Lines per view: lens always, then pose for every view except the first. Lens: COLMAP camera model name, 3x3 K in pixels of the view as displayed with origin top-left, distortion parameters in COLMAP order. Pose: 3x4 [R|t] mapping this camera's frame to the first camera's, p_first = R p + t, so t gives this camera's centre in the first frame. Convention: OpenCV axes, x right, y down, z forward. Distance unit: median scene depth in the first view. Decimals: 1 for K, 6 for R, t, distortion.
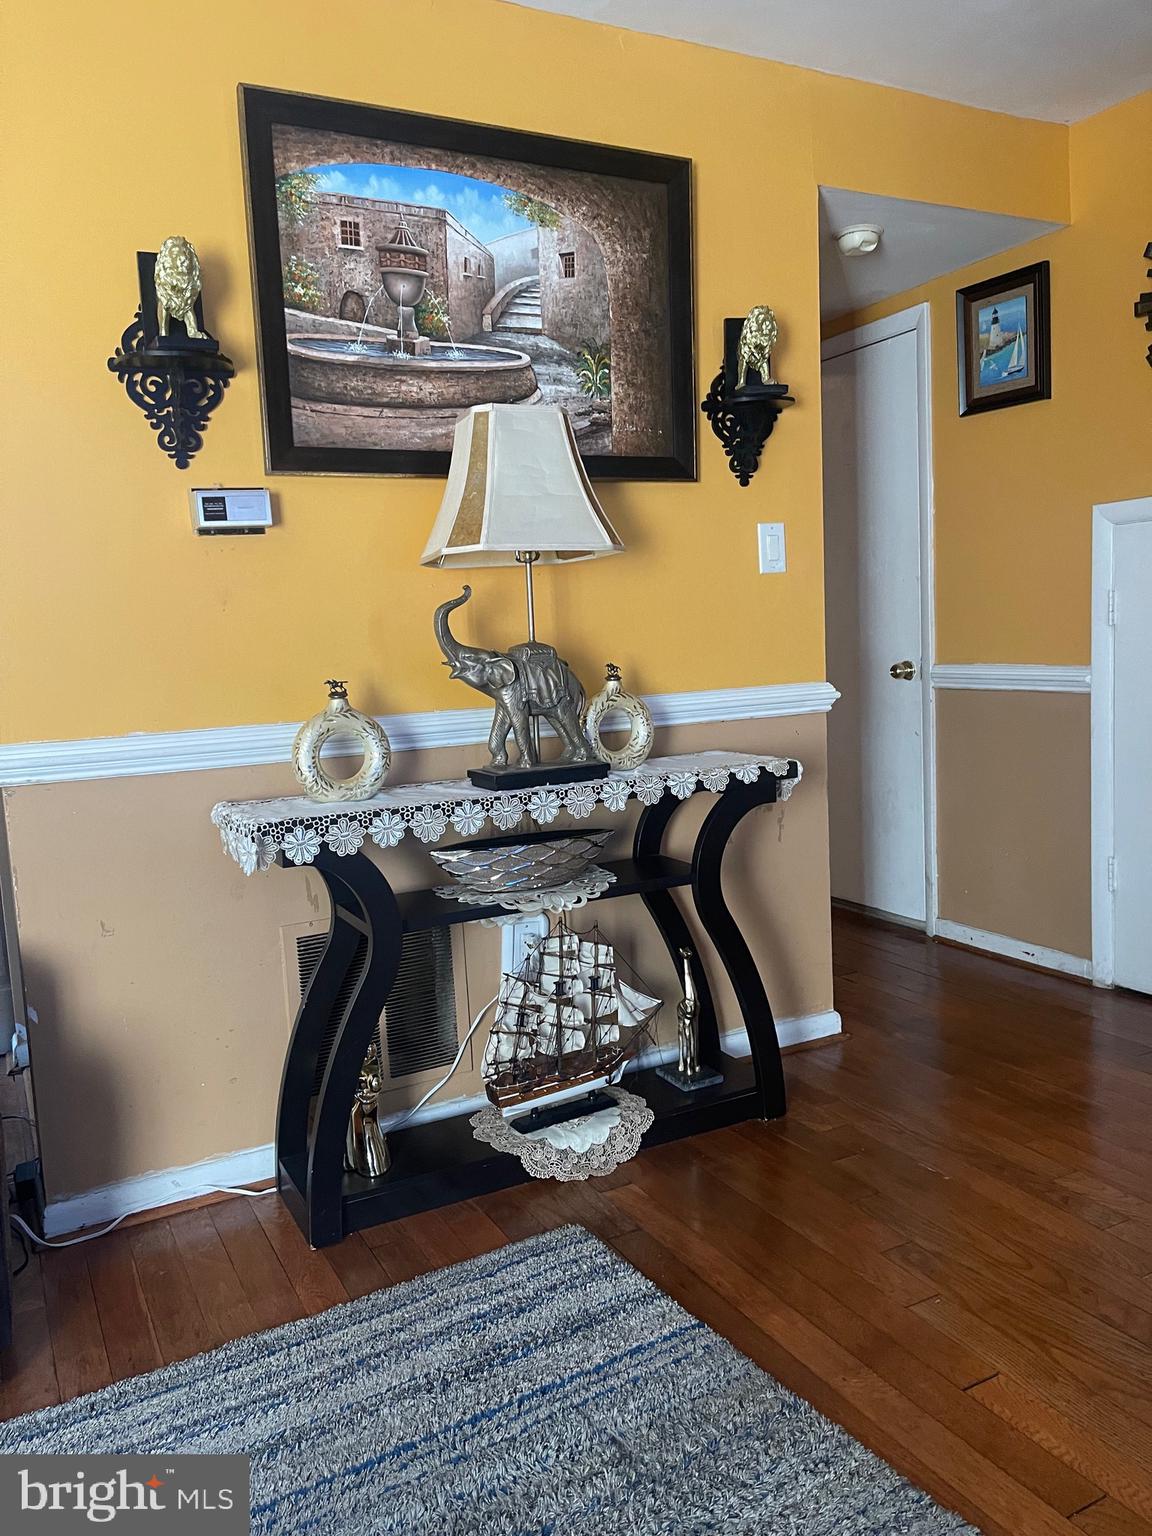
lens RADIAL K [[1152.8, 0, 569.5], [0, 1152.8, 759.7], [0, 0, 1]] dist [0.071140, -0.098933]
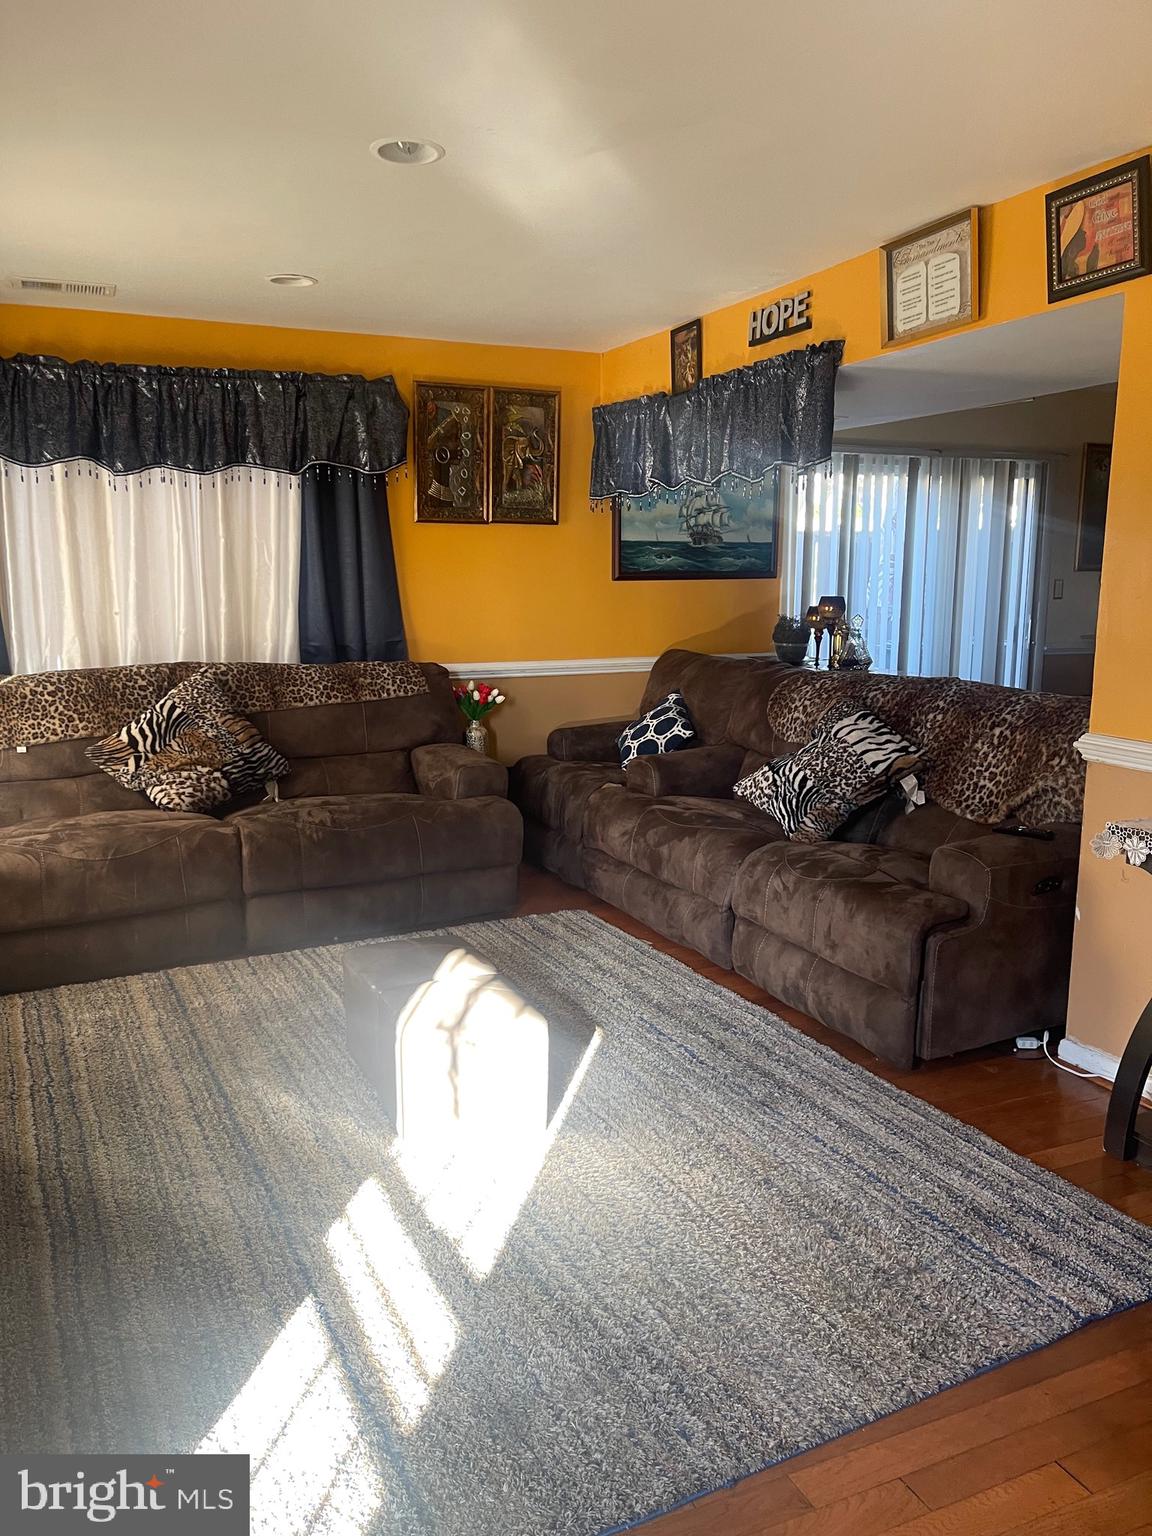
lens RADIAL K [[1152.8, 0, 554.5], [0, 1152.8, 776.2], [0, 0, 1]] dist [0.071140, -0.098933]
pose [[-0.081341, 0.221308, -0.971806, 0.962102], [-0.109322, 0.967173, 0.229403, -0.210864], [0.990673, 0.124900, -0.054477, 0.381598]]
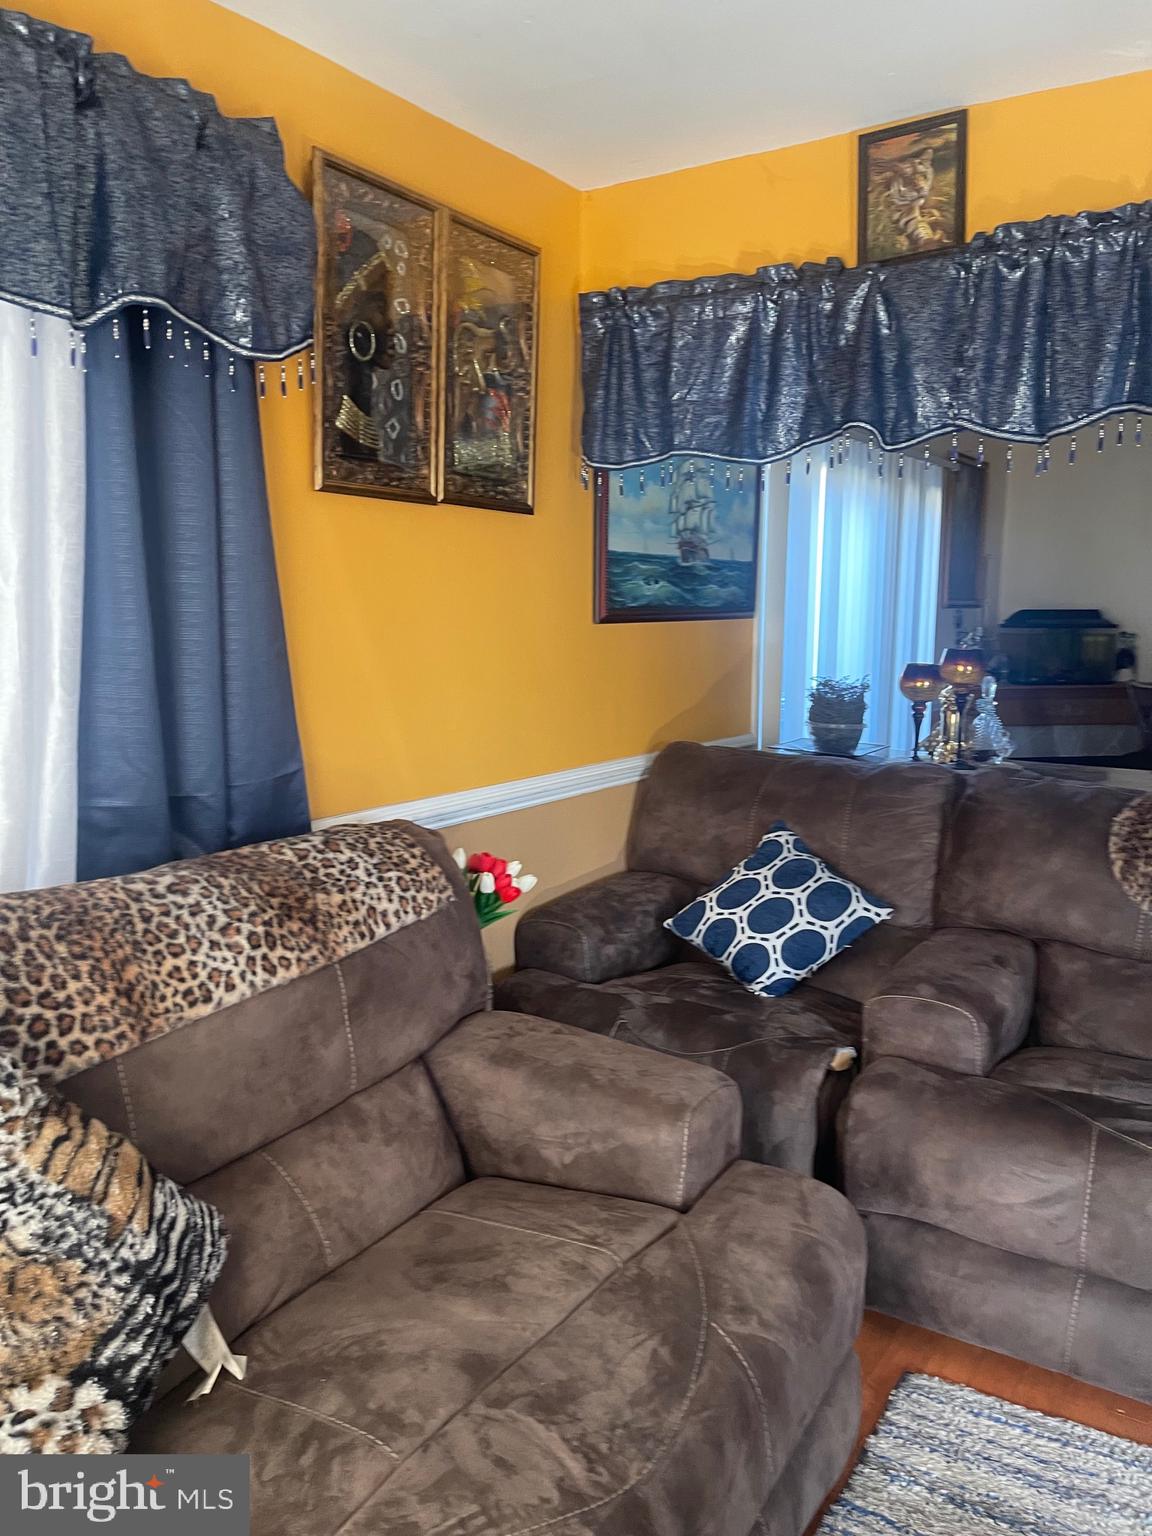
lens RADIAL K [[1152.8, 0, 547.4], [0, 1152.8, 764.5], [0, 0, 1]] dist [0.071140, -0.098933]
pose [[0.450952, 0.171060, -0.876003, -0.415389], [-0.126497, 0.983805, 0.126992, -0.059844], [0.883539, 0.053545, 0.465287, -0.366973]]
